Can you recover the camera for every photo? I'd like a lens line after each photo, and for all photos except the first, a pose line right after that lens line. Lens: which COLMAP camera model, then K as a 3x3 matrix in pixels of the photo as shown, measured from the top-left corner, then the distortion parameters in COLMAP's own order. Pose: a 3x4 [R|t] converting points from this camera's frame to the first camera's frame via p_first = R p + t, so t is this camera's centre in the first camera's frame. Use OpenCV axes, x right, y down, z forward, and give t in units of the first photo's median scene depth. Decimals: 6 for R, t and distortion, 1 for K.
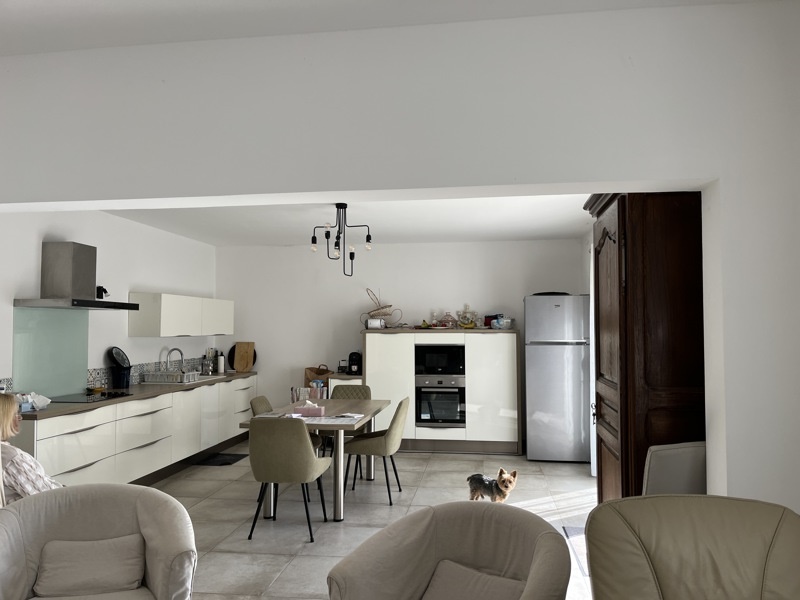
lens RADIAL K [[595.4, 0, 401.9], [0, 595.4, 310.1], [0, 0, 1]] dist [0.068185, -0.001678]
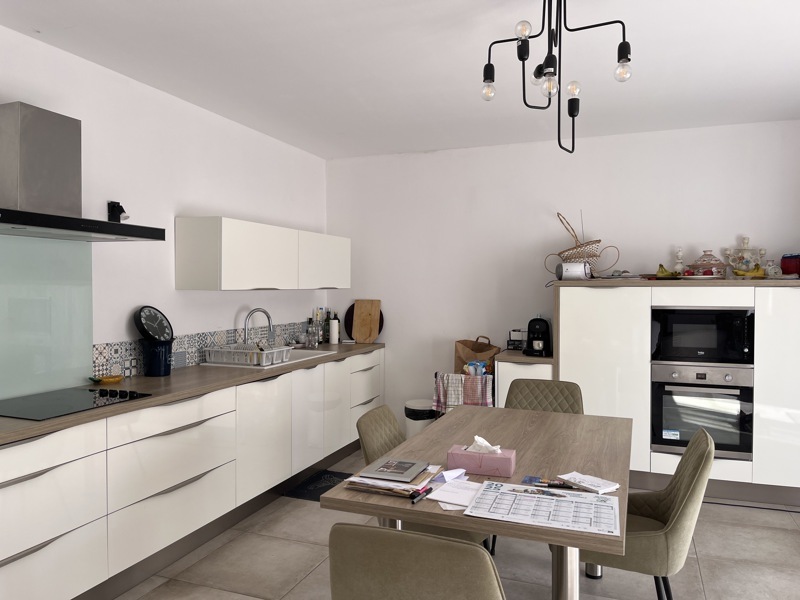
lens RADIAL K [[607.0, 0, 400.0], [0, 607.0, 300.0], [0, 0, 1]] dist [-0.001509, -0.000551]
pose [[0.973017, 0.008083, -0.230590, -0.077497], [0.004424, 0.998549, 0.053672, 0.019578], [0.230689, -0.053244, 0.971570, 0.392453]]
